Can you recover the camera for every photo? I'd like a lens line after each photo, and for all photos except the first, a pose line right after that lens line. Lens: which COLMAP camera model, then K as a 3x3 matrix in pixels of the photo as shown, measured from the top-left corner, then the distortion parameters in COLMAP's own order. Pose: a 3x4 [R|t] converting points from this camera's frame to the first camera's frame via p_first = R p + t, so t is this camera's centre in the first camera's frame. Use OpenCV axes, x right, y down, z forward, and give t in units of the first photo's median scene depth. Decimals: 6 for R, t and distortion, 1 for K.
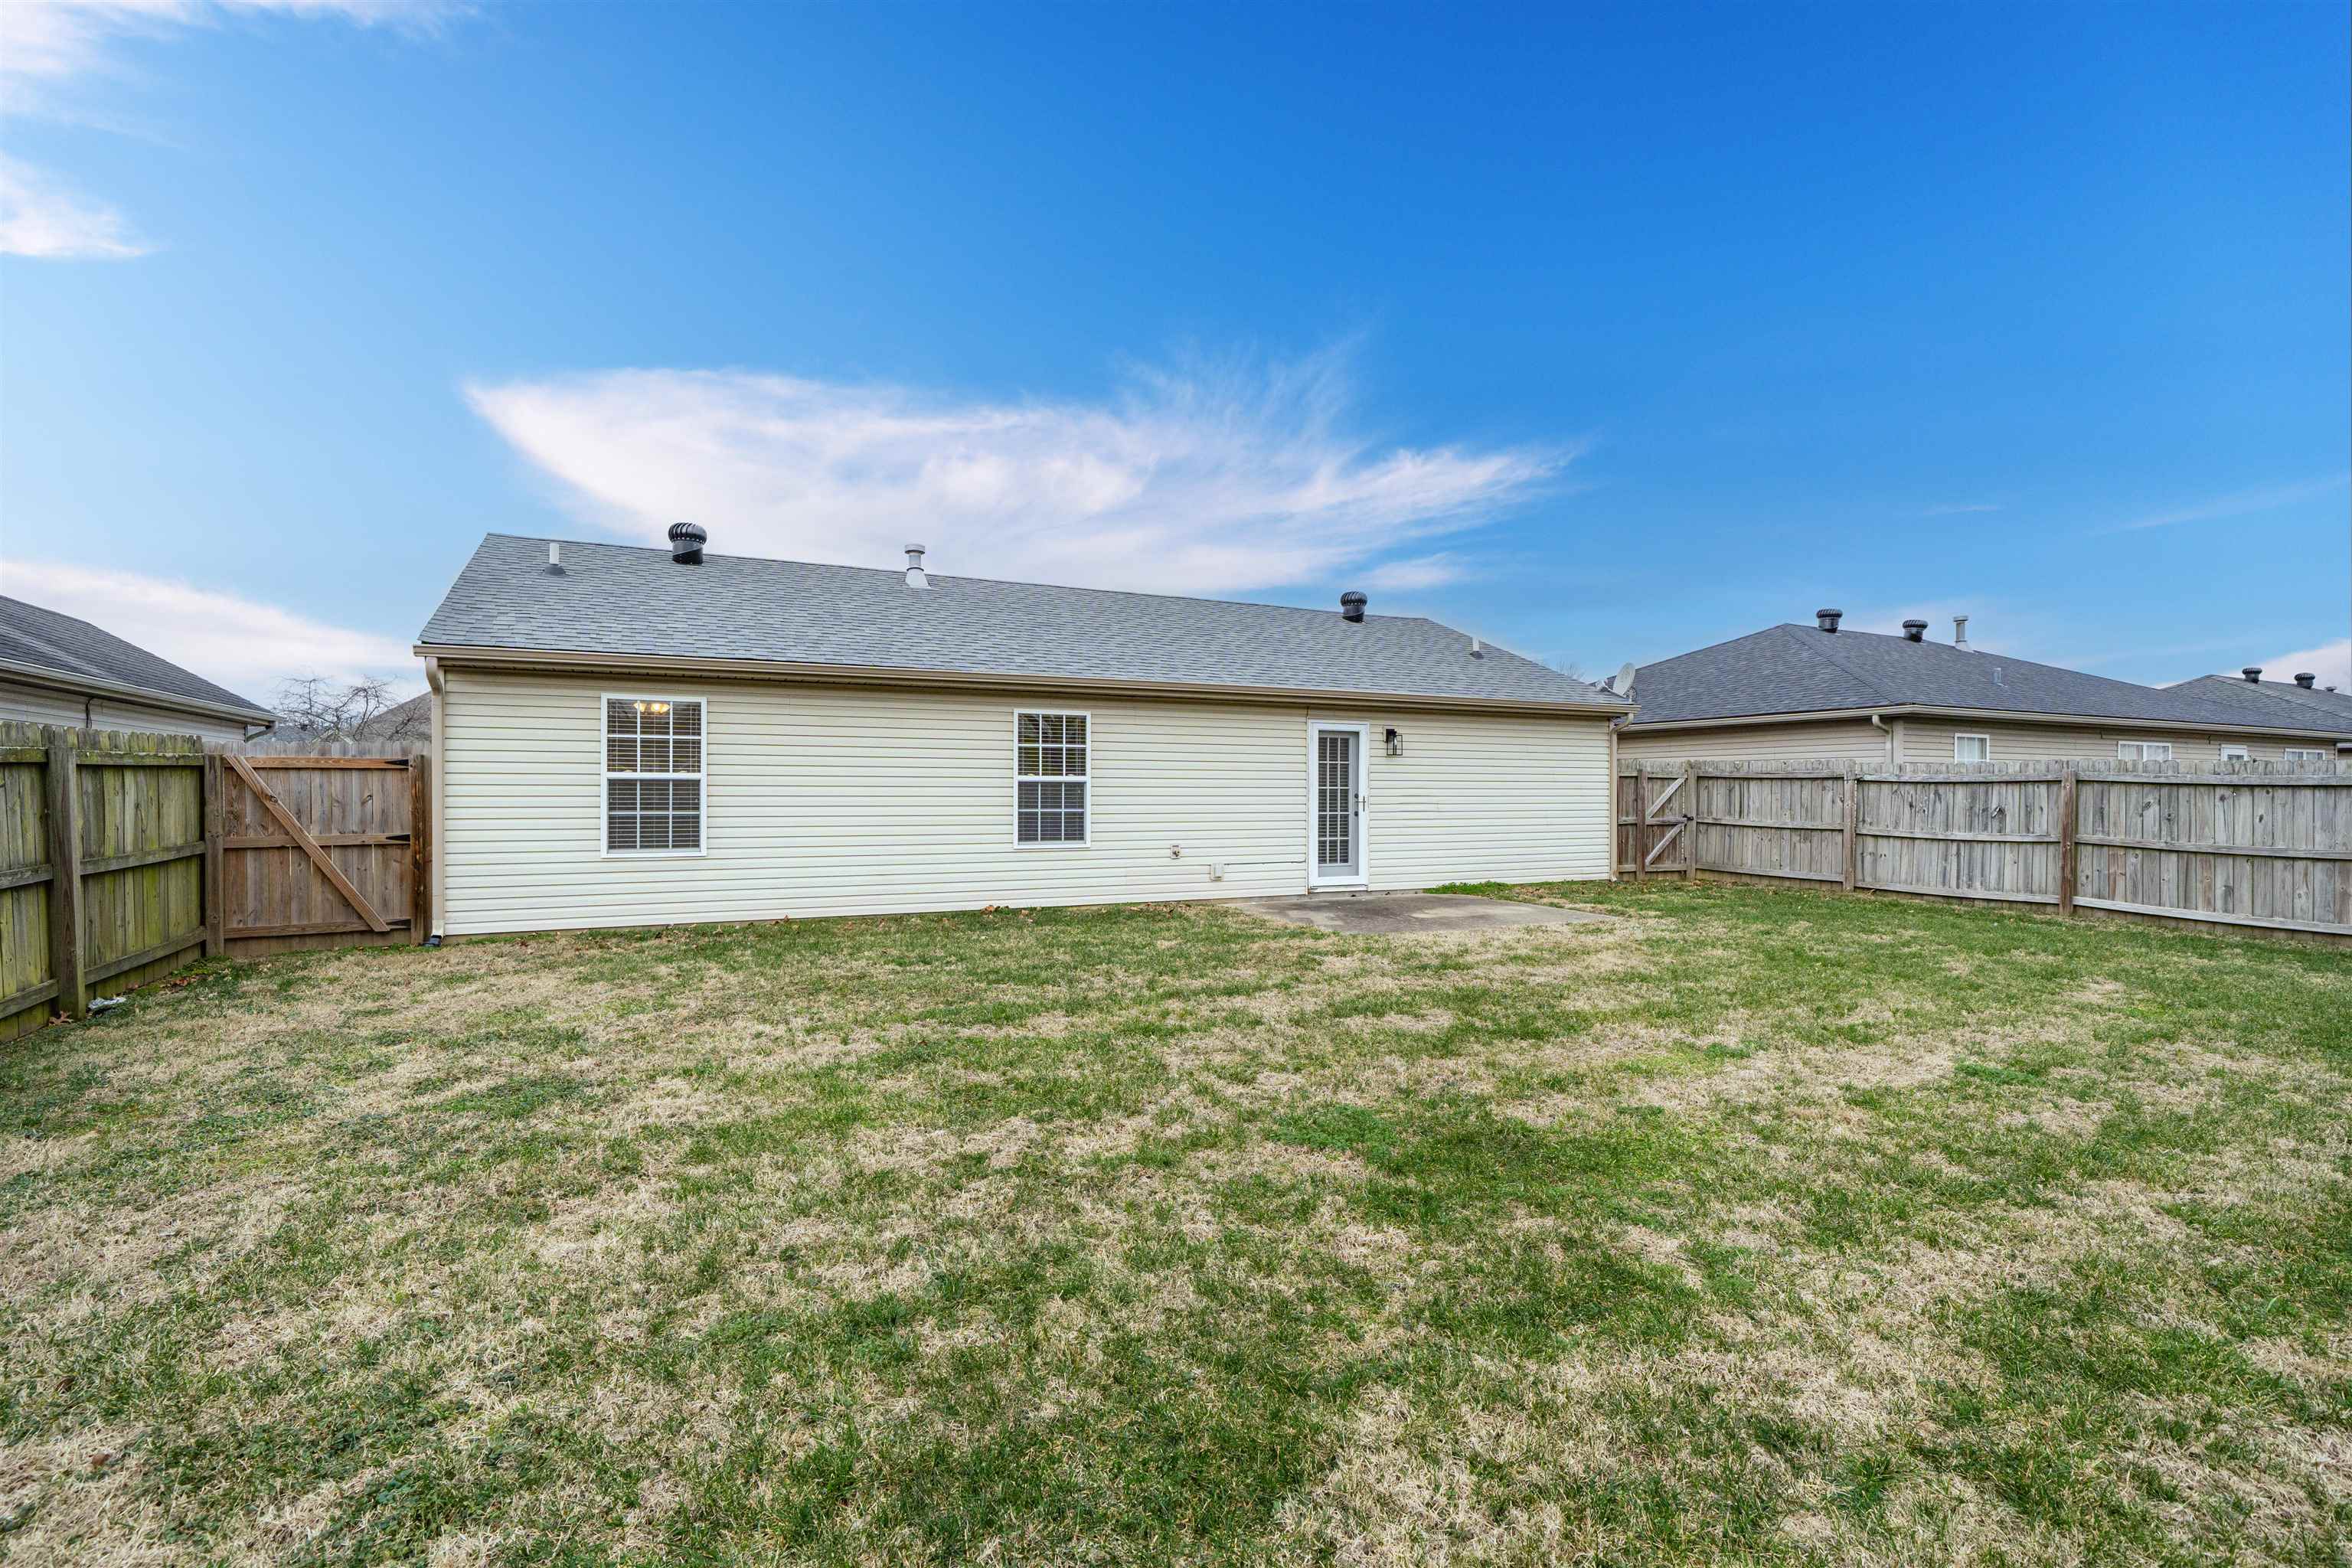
lens RADIAL K [[1055.0, 0, 1176.0], [0, 1055.0, 784.0], [0, 0, 1]] dist [0.000274, 0.000230]
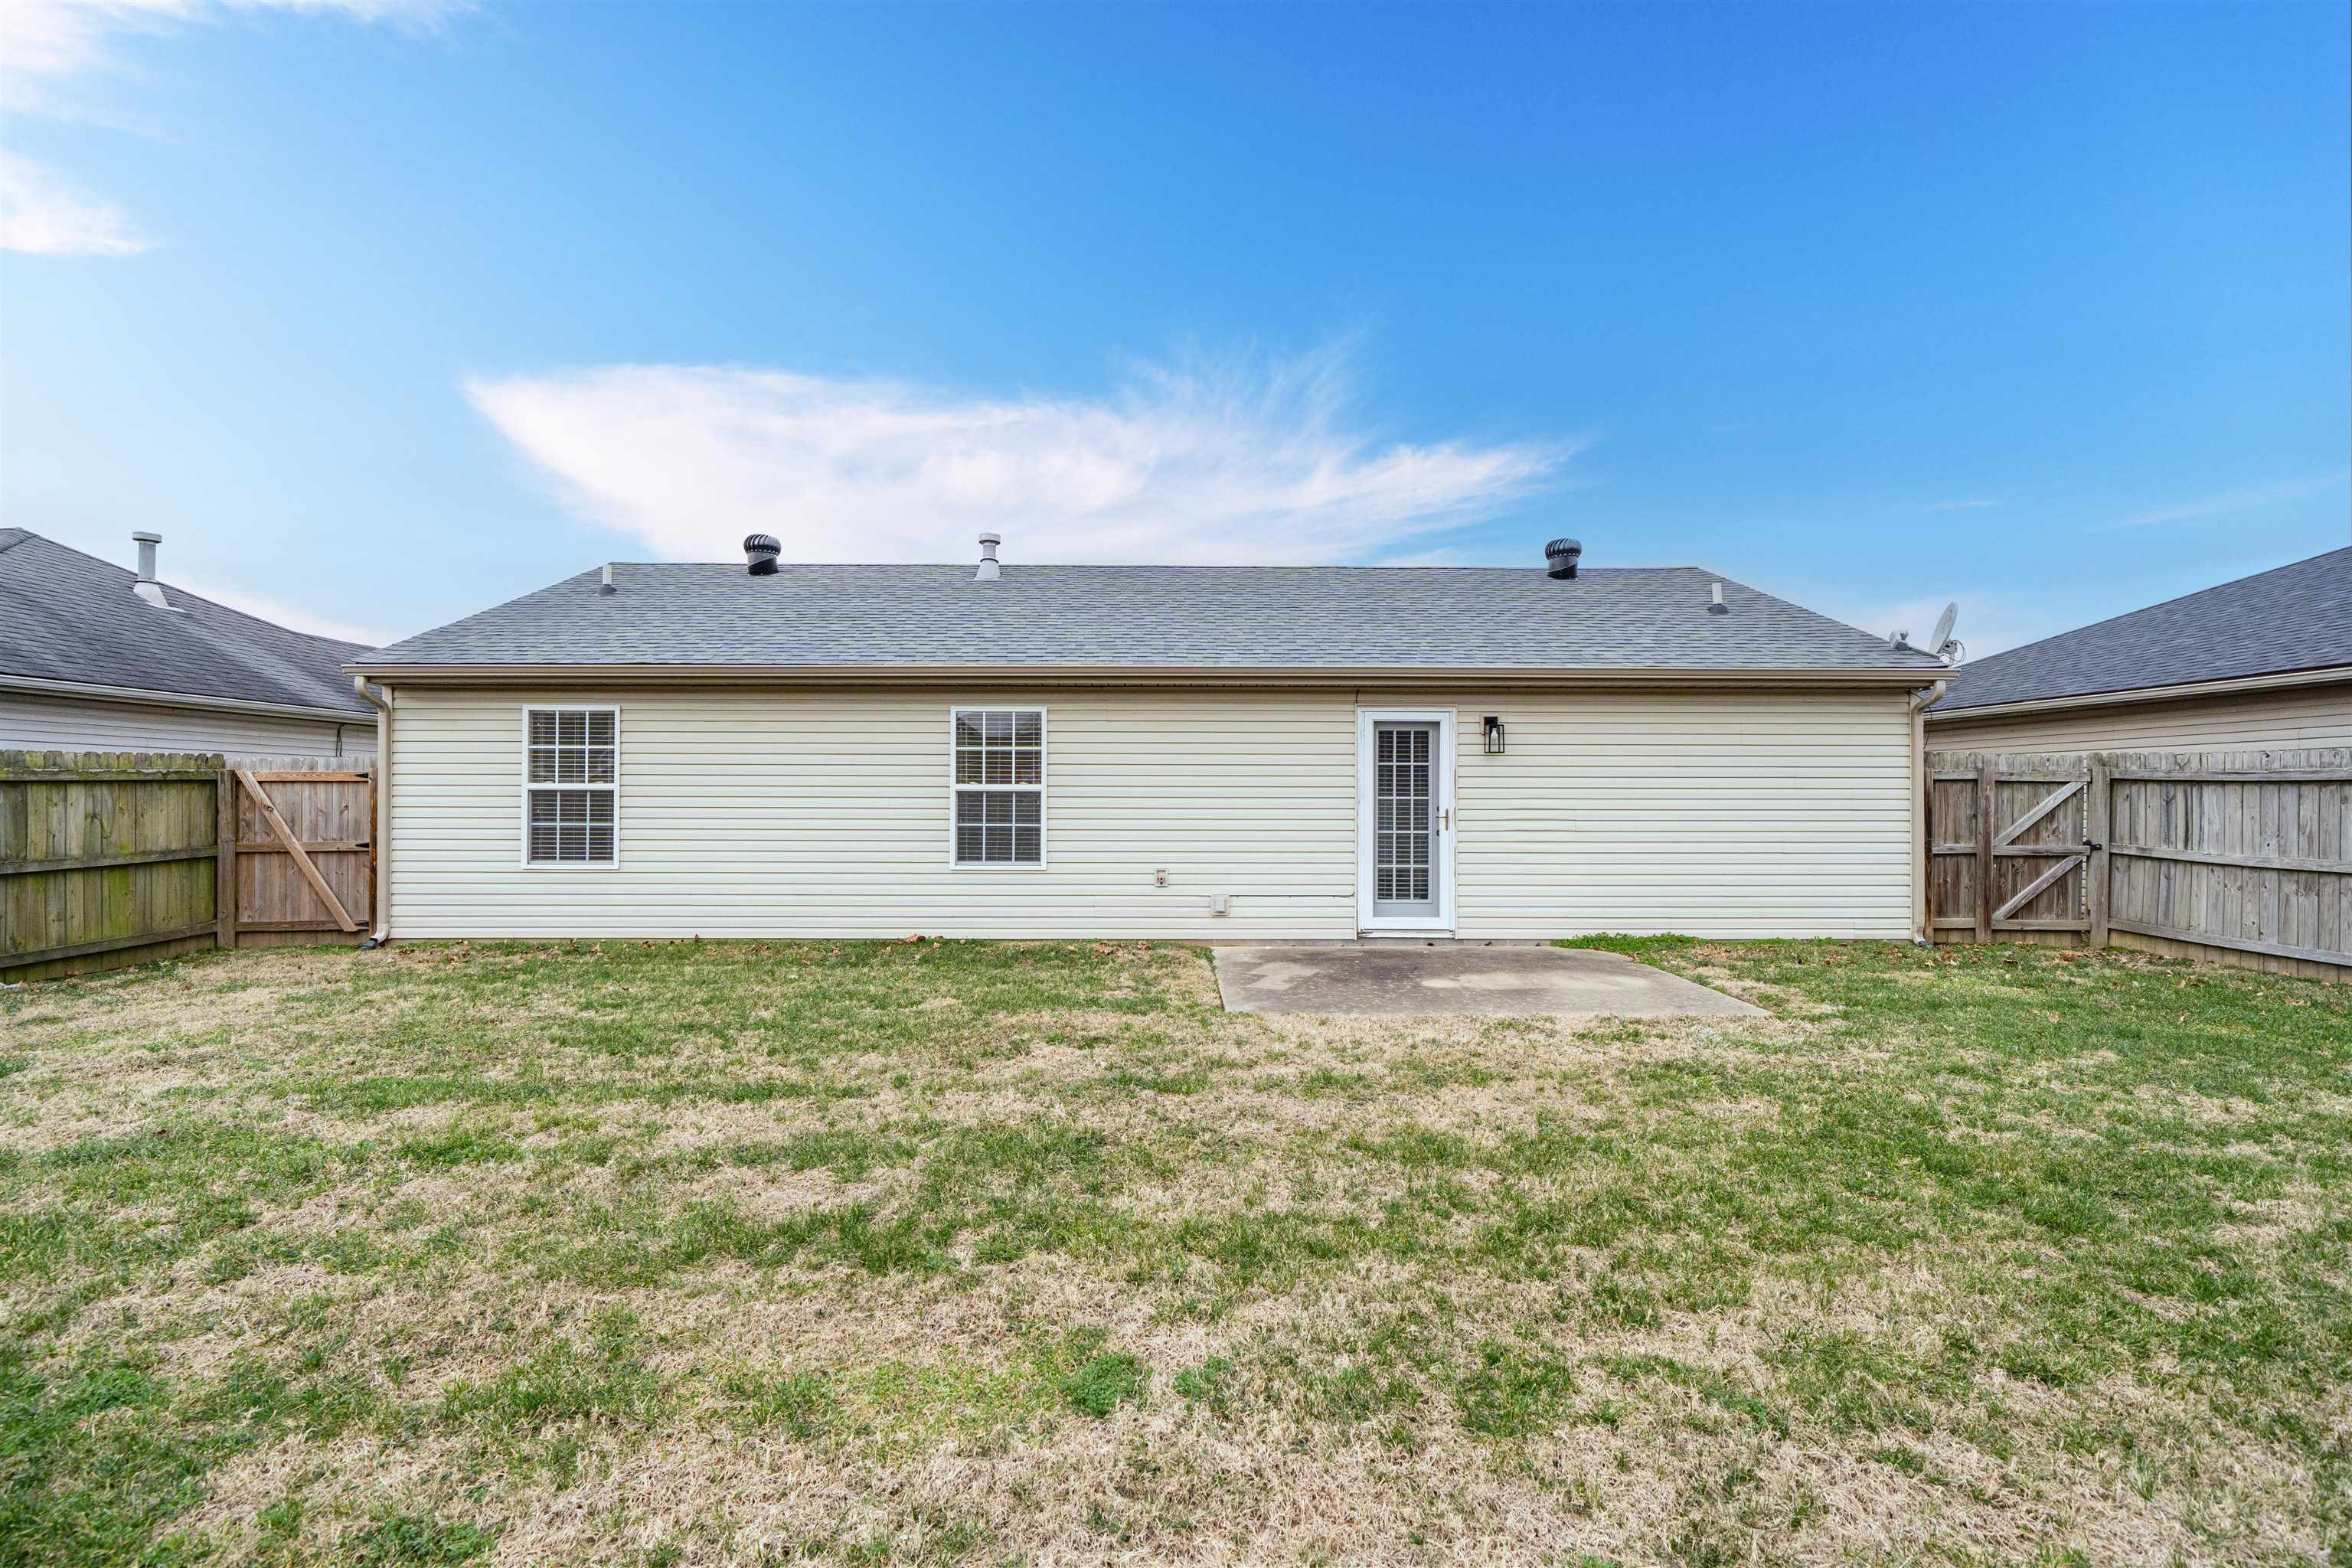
lens RADIAL K [[1055.0, 0, 1176.0], [0, 1055.0, 784.0], [0, 0, 1]] dist [0.000274, 0.000230]
pose [[0.904721, -0.004383, -0.425981, 0.369885], [0.002335, 0.999983, -0.005330, -0.003059], [0.425997, 0.003828, 0.904716, 0.295660]]
